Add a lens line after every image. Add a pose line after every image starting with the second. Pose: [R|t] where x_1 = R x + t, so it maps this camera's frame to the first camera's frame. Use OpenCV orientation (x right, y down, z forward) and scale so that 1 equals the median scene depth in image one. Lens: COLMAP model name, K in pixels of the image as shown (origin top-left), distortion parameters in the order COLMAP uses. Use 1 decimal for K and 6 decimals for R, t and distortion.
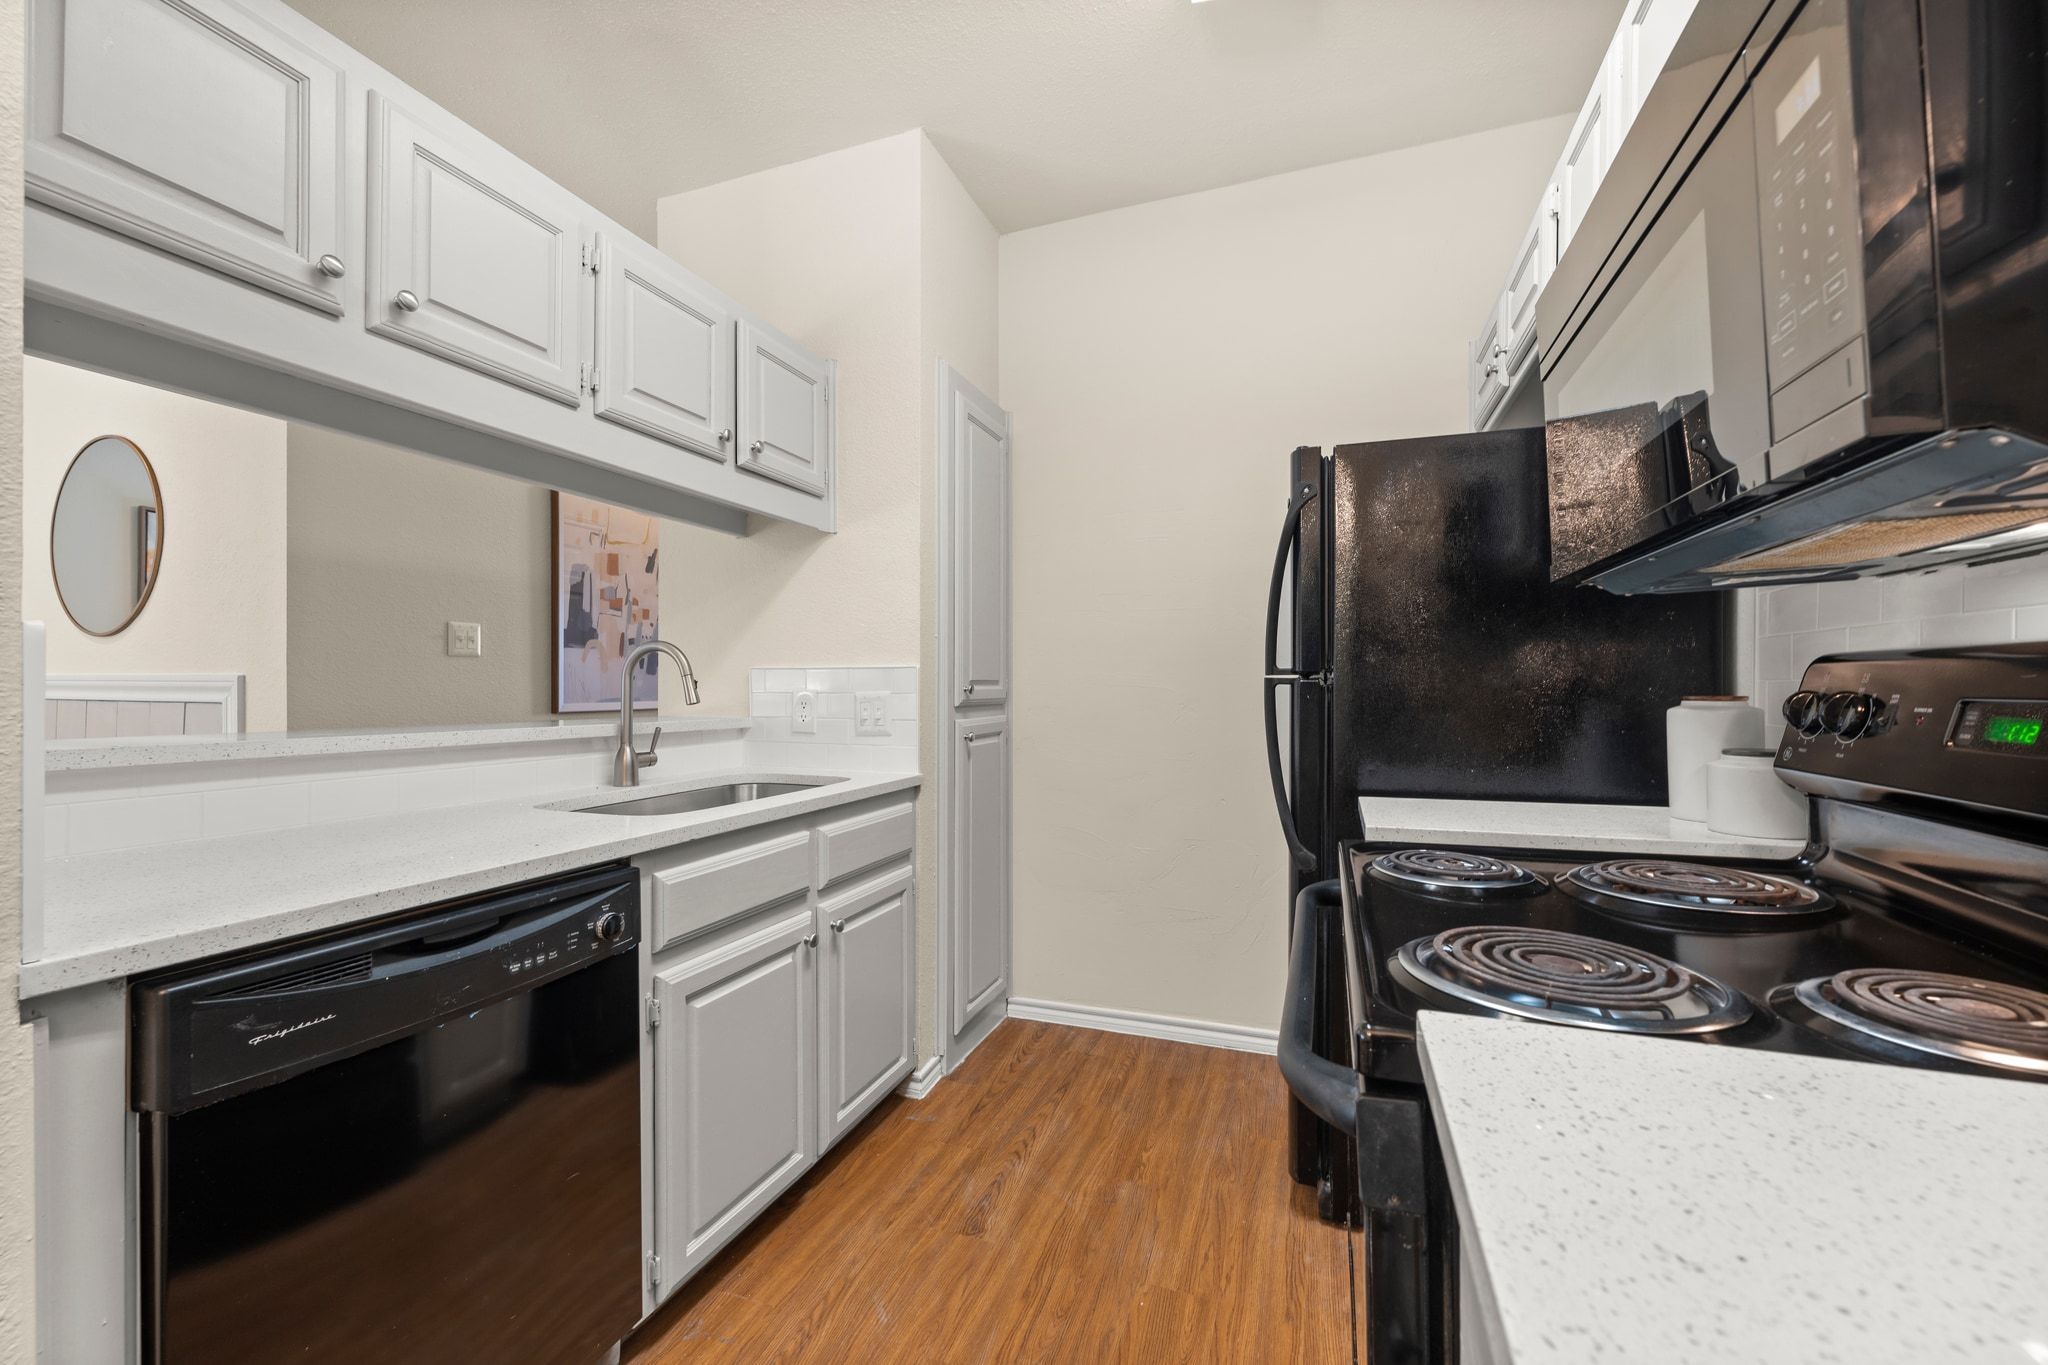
lens RADIAL K [[821.3, 0, 1031.1], [0, 821.3, 685.7], [0, 0, 1]] dist [-0.002213, -0.000194]
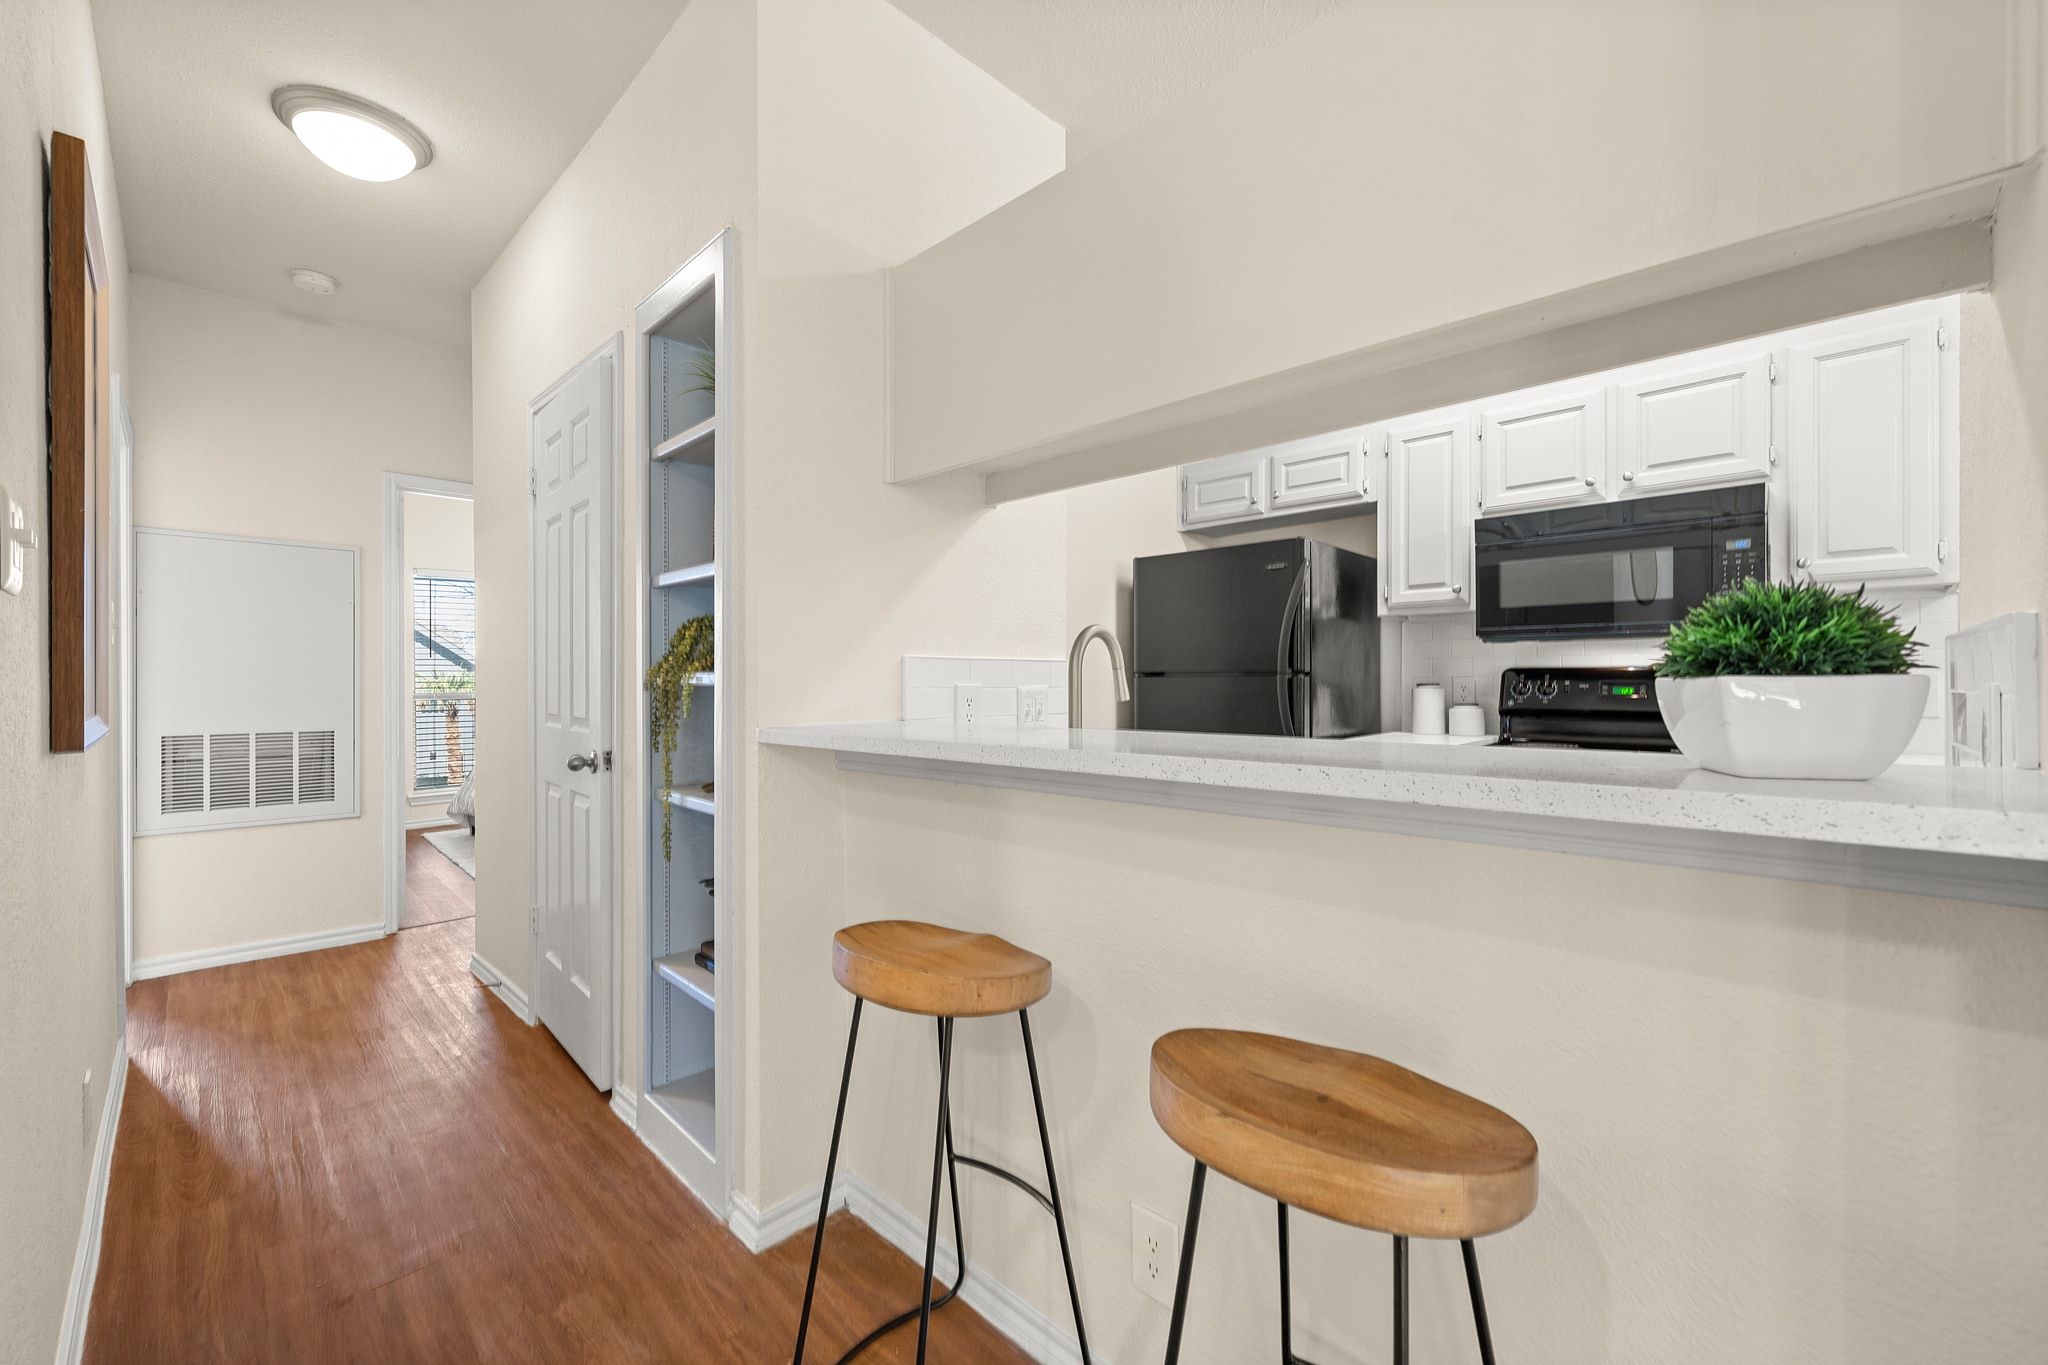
lens RADIAL K [[821.3, 0, 1024.1], [0, 821.3, 685.8], [0, 0, 1]] dist [-0.002213, -0.000194]
pose [[0.405507, -0.003201, 0.914086, -1.287730], [0.002777, 0.999994, 0.002270, 0.006535], [-0.914088, 0.001618, 0.405513, 0.750709]]
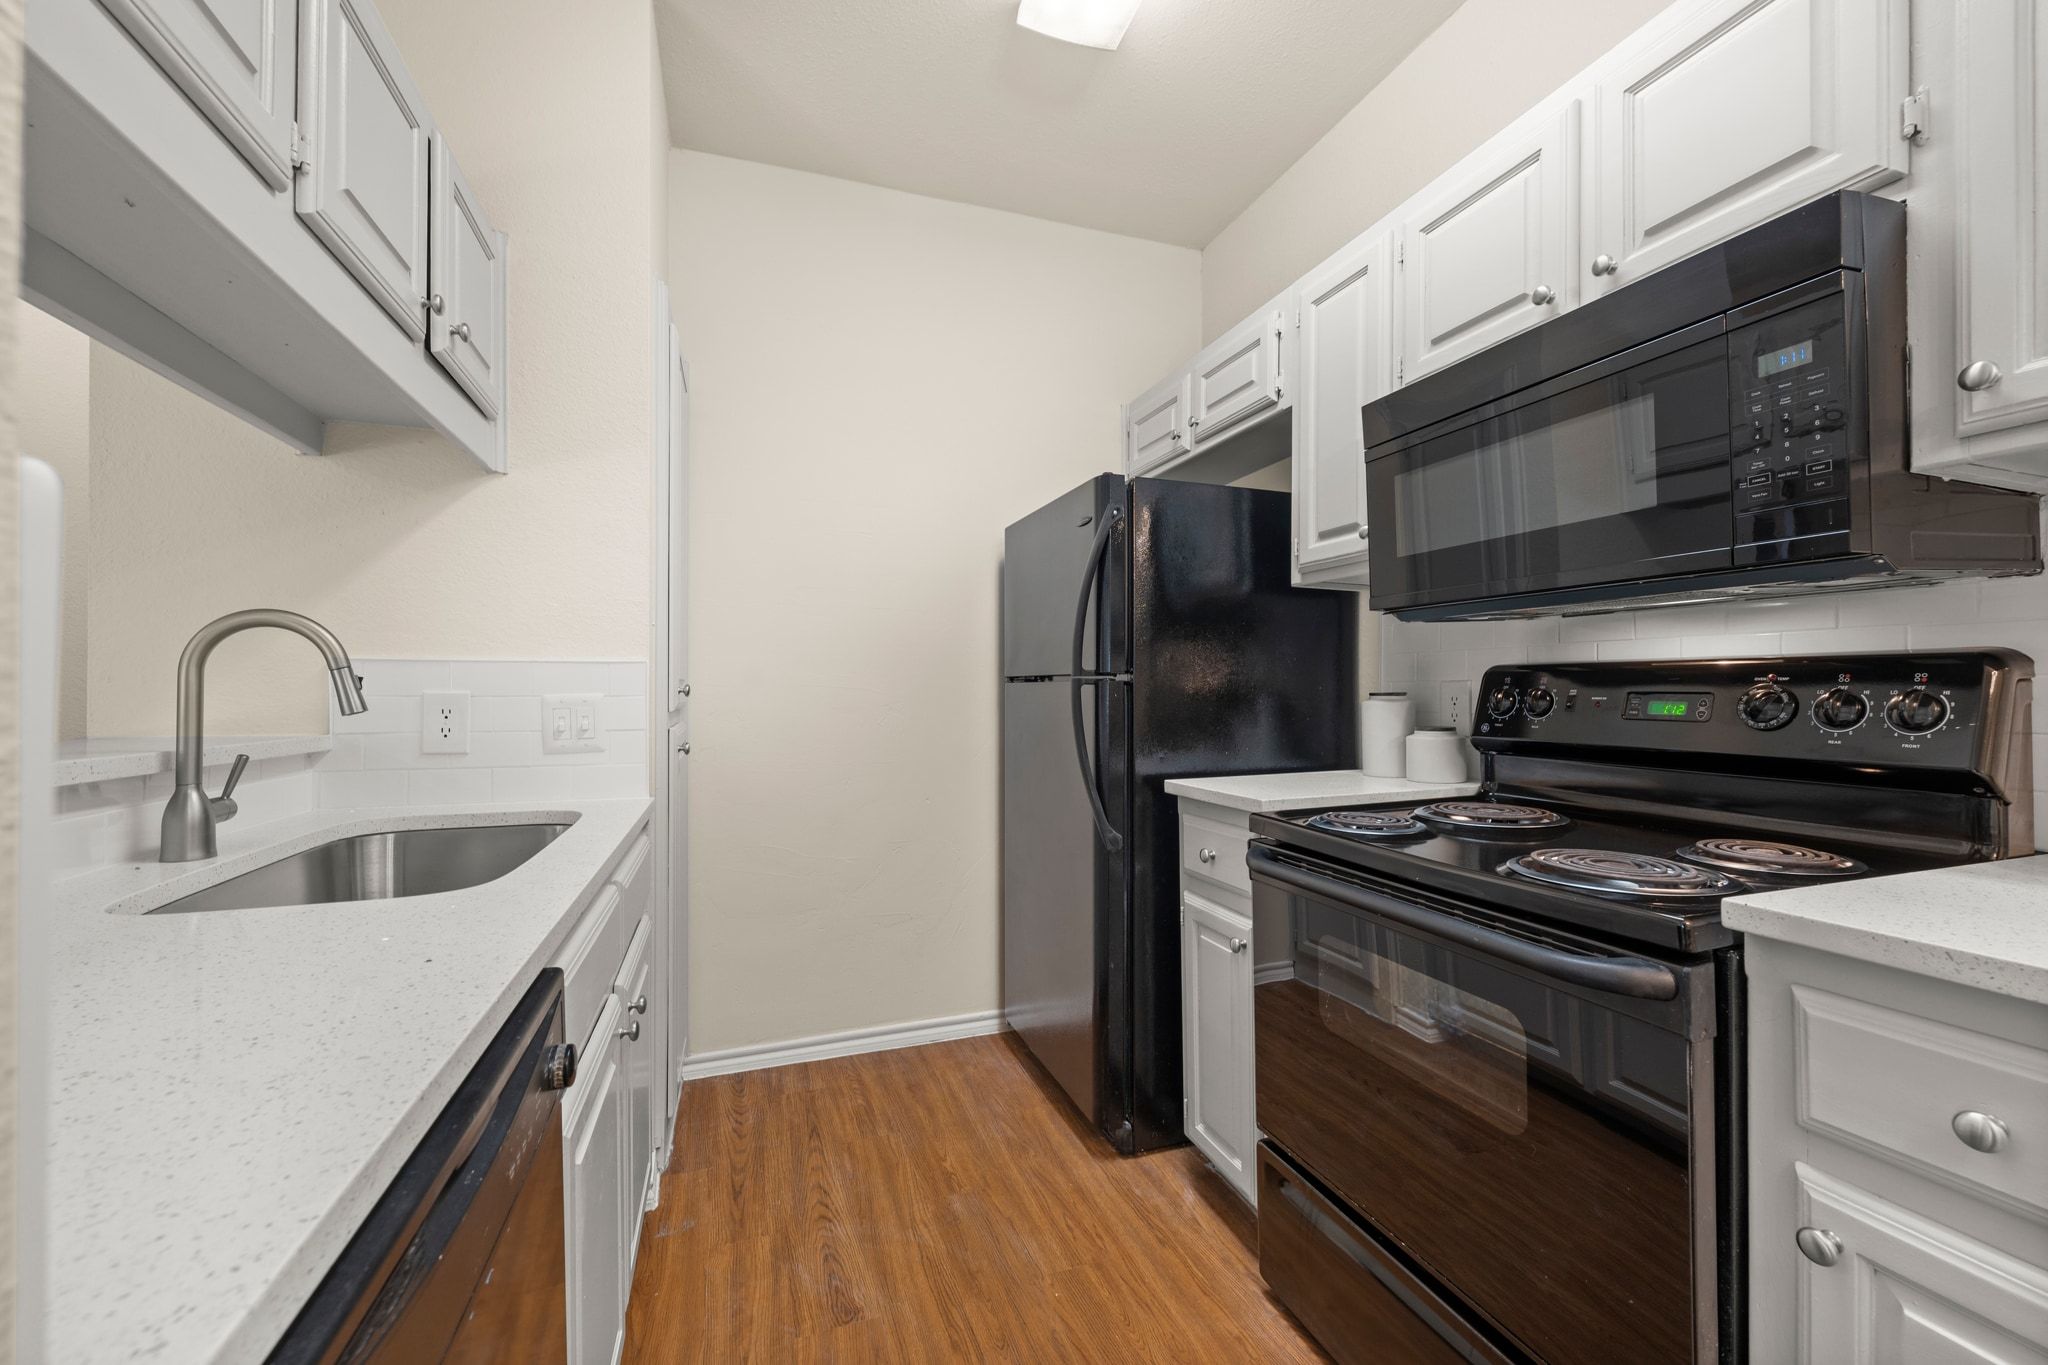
lens RADIAL K [[821.3, 0, 983.3], [0, 821.3, 685.9], [0, 0, 1]] dist [-0.002213, -0.000194]
pose [[0.768155, 0.003628, 0.640253, -0.465817], [0.000944, 0.999976, -0.006799, 0.006206], [-0.640263, 0.005827, 0.768134, 0.218385]]
